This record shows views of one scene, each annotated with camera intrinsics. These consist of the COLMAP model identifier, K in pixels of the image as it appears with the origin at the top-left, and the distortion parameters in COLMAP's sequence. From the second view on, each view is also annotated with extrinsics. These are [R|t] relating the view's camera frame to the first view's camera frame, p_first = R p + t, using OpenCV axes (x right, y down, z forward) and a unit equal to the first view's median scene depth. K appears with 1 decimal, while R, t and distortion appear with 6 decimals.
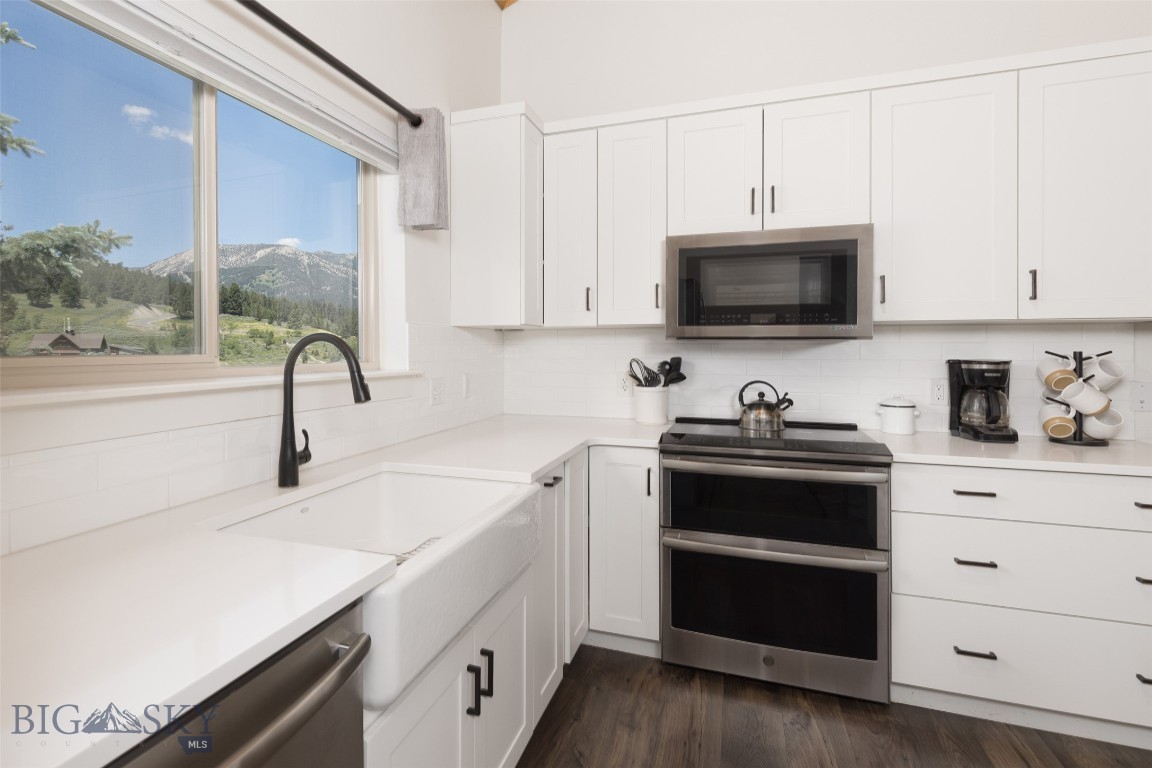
lens RADIAL K [[581.4, 0, 526.5], [0, 581.4, 348.5], [0, 0, 1]] dist [0.003607, -0.001629]
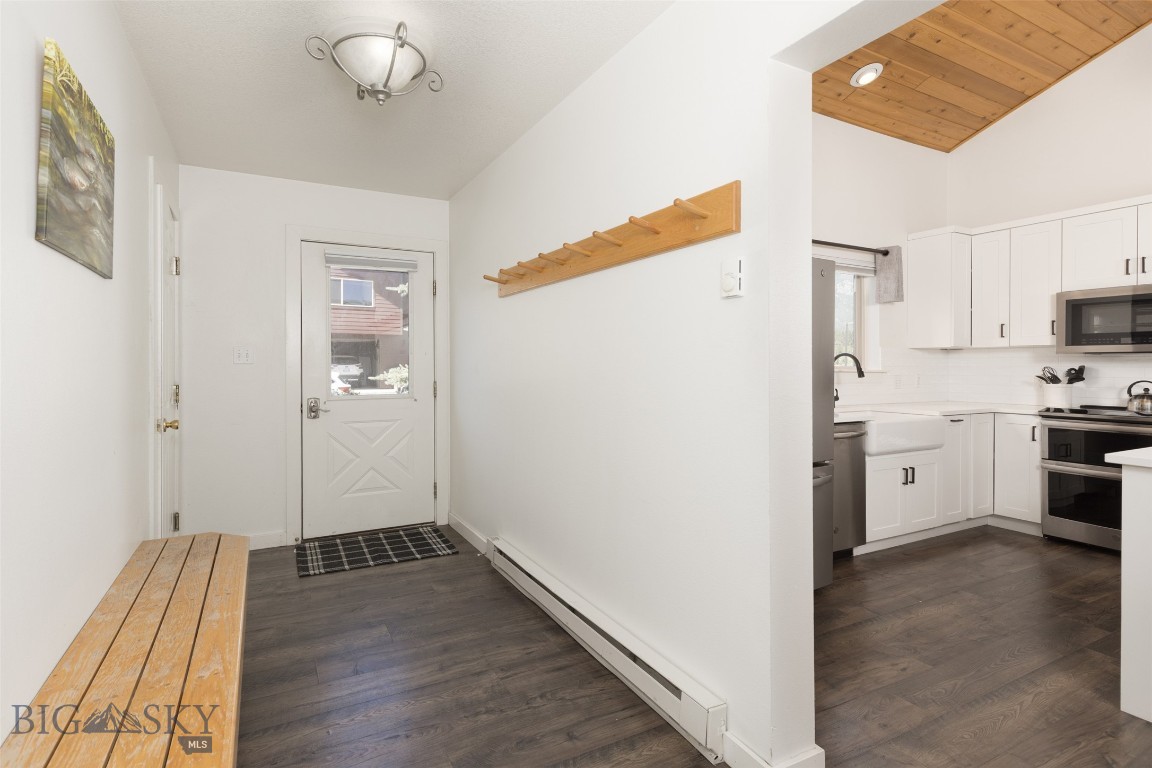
lens RADIAL K [[542.0, 0, 550.9], [0, 542.0, 366.1], [0, 0, 1]] dist [0.001056, 0.002113]
pose [[0.730803, 0.004830, -0.682572, 0.273382], [-0.004561, 0.999987, 0.002193, 0.025353], [0.682574, 0.001510, 0.730815, -1.291386]]
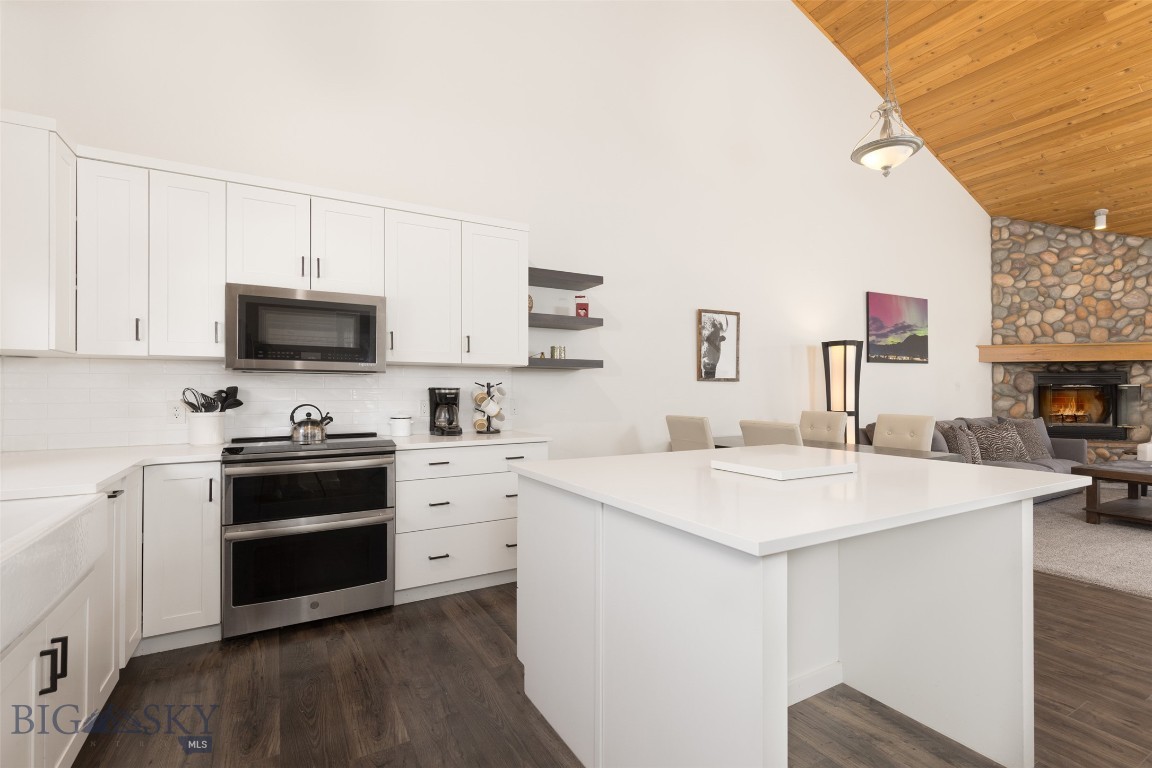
lens RADIAL K [[517.0, 0, 569.9], [0, 517.0, 389.0], [0, 0, 1]] dist [0.002220, -0.001270]
pose [[0.648337, 0.004147, 0.761342, -0.119068], [-0.001104, 0.999989, -0.004507, 0.030584], [-0.761353, 0.002081, 0.648335, -0.237889]]
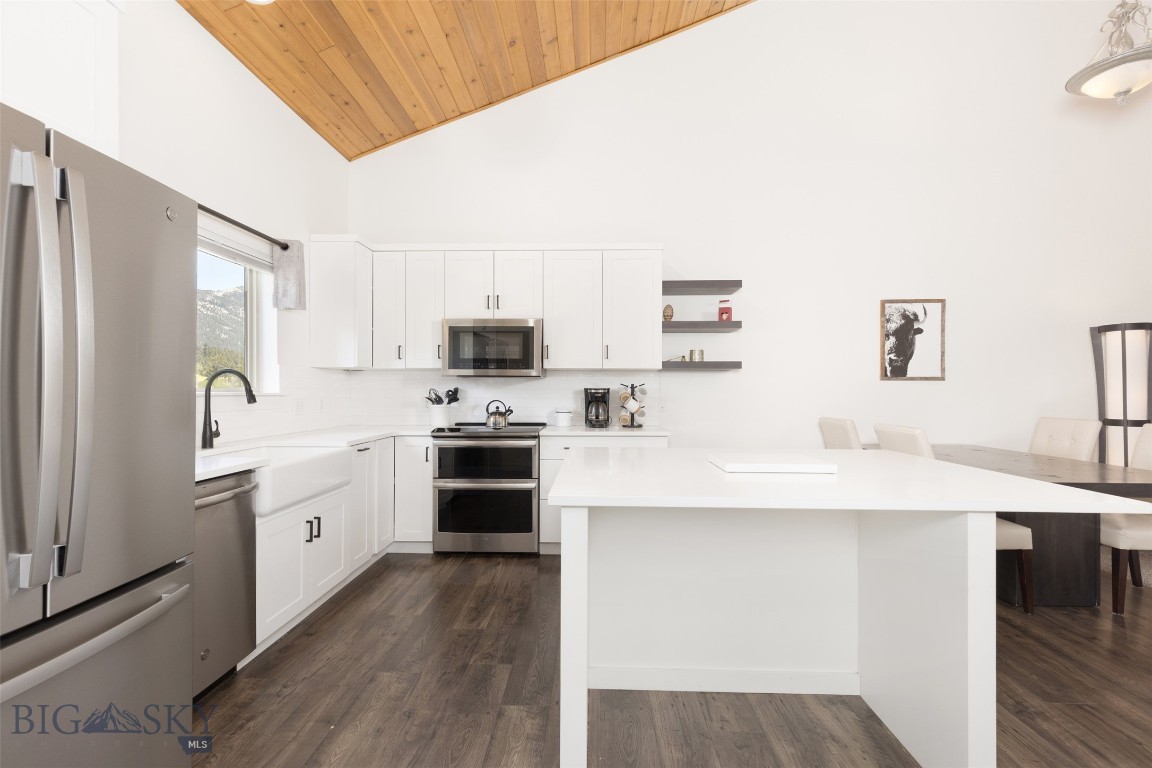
lens RADIAL K [[517.0, 0, 570.9], [0, 517.0, 389.6], [0, 0, 1]] dist [0.002220, -0.001270]
pose [[0.954258, 0.003759, 0.298959, 0.160514], [-0.003364, 0.999993, -0.001836, 0.028866], [-0.298964, 0.000747, 0.954264, -0.704440]]
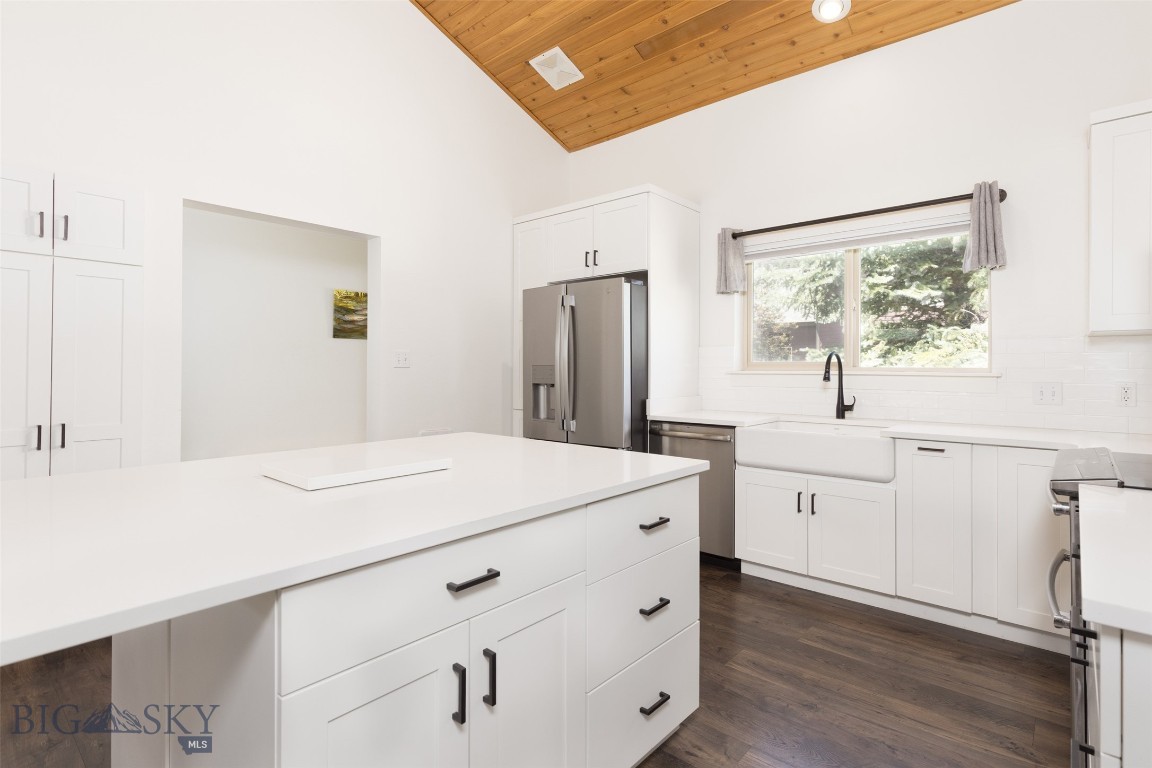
lens RADIAL K [[542.0, 0, 630.2], [0, 542.0, 368.5], [0, 0, 1]] dist [0.001056, 0.002113]
pose [[-0.292195, 0.007958, -0.956326, 1.319585], [0.002043, 0.999968, 0.007697, 0.013999], [0.956357, 0.000295, -0.292202, 0.583458]]
